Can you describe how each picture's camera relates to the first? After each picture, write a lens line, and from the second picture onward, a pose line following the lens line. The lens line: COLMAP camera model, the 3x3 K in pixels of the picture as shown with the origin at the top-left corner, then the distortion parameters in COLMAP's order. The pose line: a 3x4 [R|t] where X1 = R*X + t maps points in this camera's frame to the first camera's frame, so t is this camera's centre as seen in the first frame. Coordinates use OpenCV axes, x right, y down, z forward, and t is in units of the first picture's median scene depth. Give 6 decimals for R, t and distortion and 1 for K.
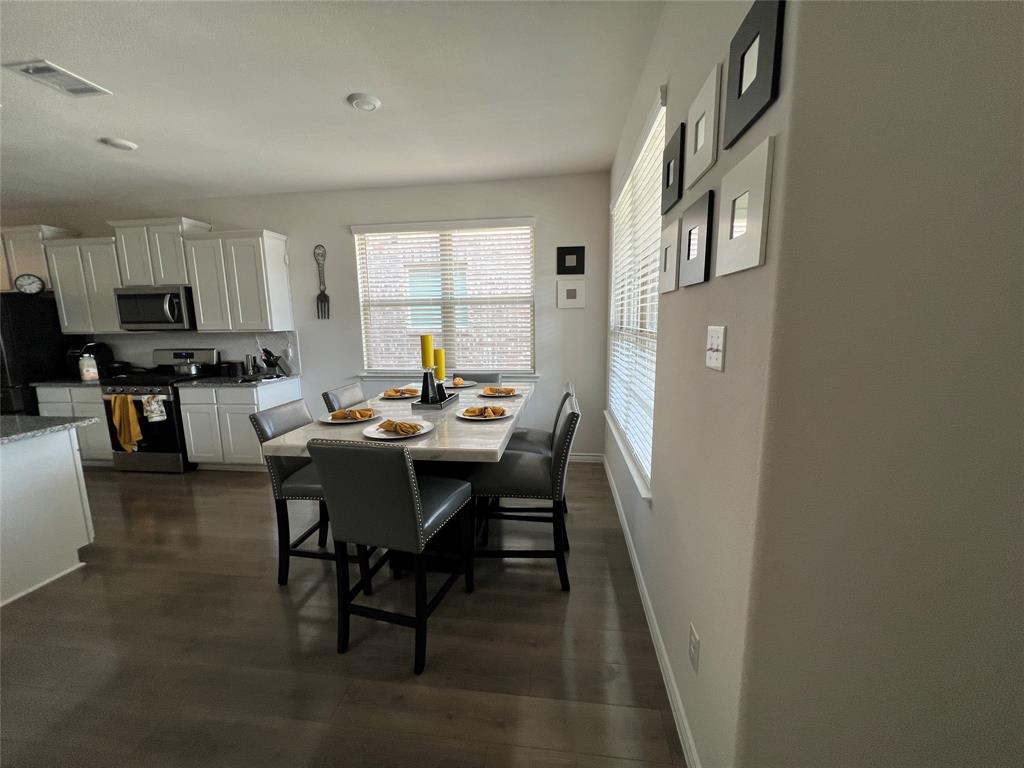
lens RADIAL K [[410.6, 0, 511.5], [0, 410.6, 378.3], [0, 0, 1]] dist [0.000711, 0.000649]
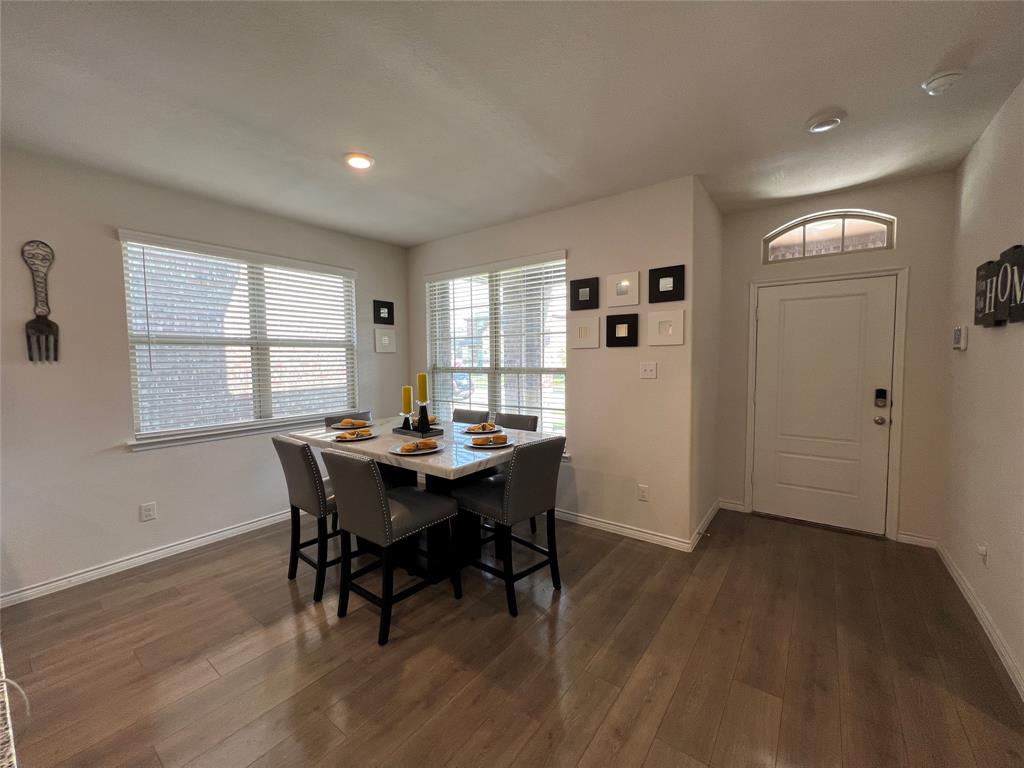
lens RADIAL K [[410.6, 0, 507.8], [0, 410.6, 381.1], [0, 0, 1]] dist [0.000711, 0.000649]
pose [[0.492796, -0.039276, 0.869258, -0.662476], [0.132517, 0.990716, -0.030362, -0.006845], [-0.859995, 0.130154, 0.493425, 0.123128]]
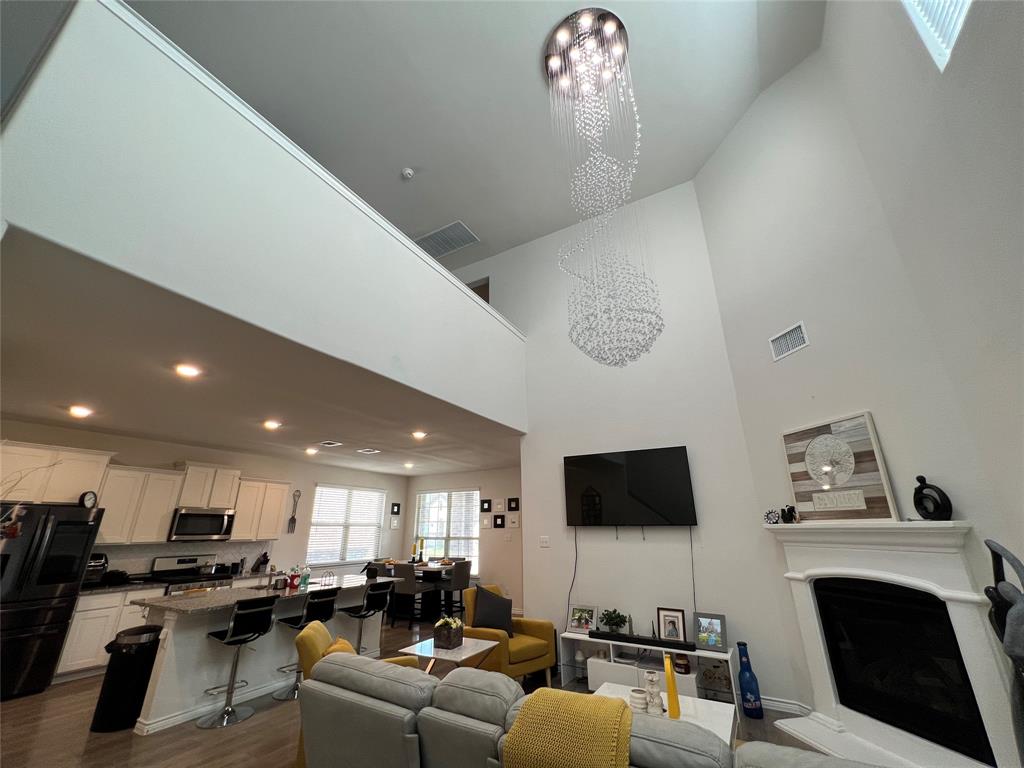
lens RADIAL K [[410.6, 0, 509.5], [0, 410.6, 382.2], [0, 0, 1]] dist [0.000711, 0.000649]
pose [[0.375950, 0.326471, 0.867224, -1.851311], [0.136909, 0.906040, -0.400435, 0.100137], [-0.916470, 0.269274, 0.295929, -0.530445]]
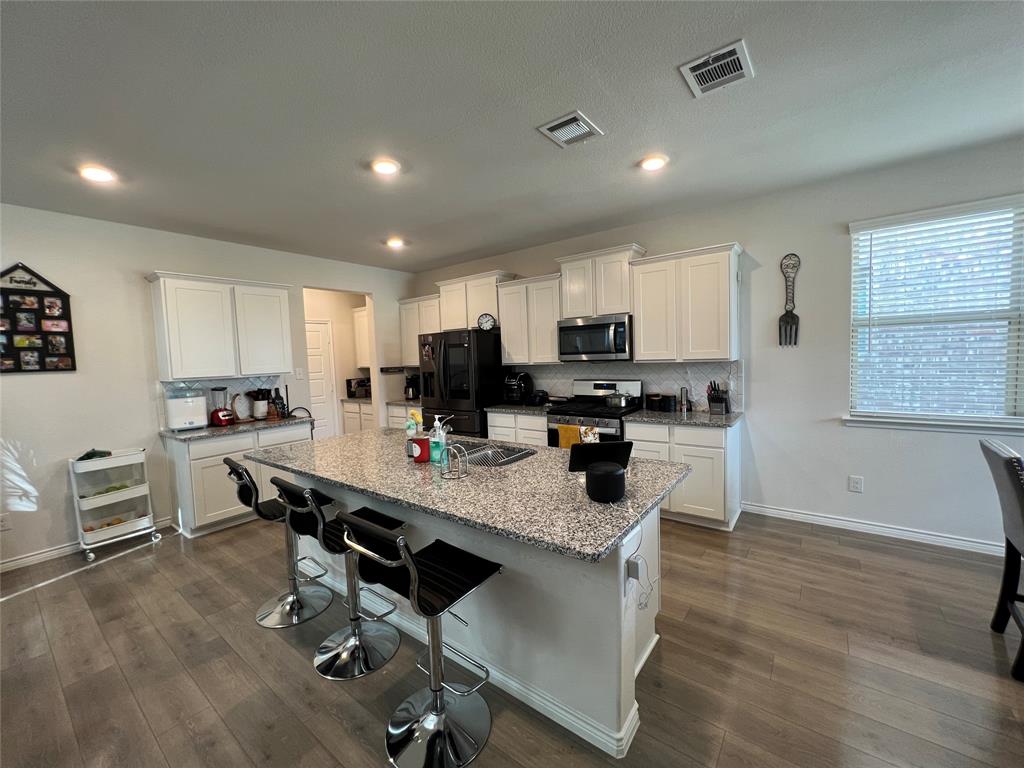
lens RADIAL K [[410.6, 0, 515.5], [0, 410.6, 383.2], [0, 0, 1]] dist [0.000711, 0.000649]
pose [[0.874537, 0.018615, -0.484601, -0.544637], [-0.050023, 0.997395, -0.051962, -0.002635], [0.482371, 0.069684, 0.873191, 0.051727]]
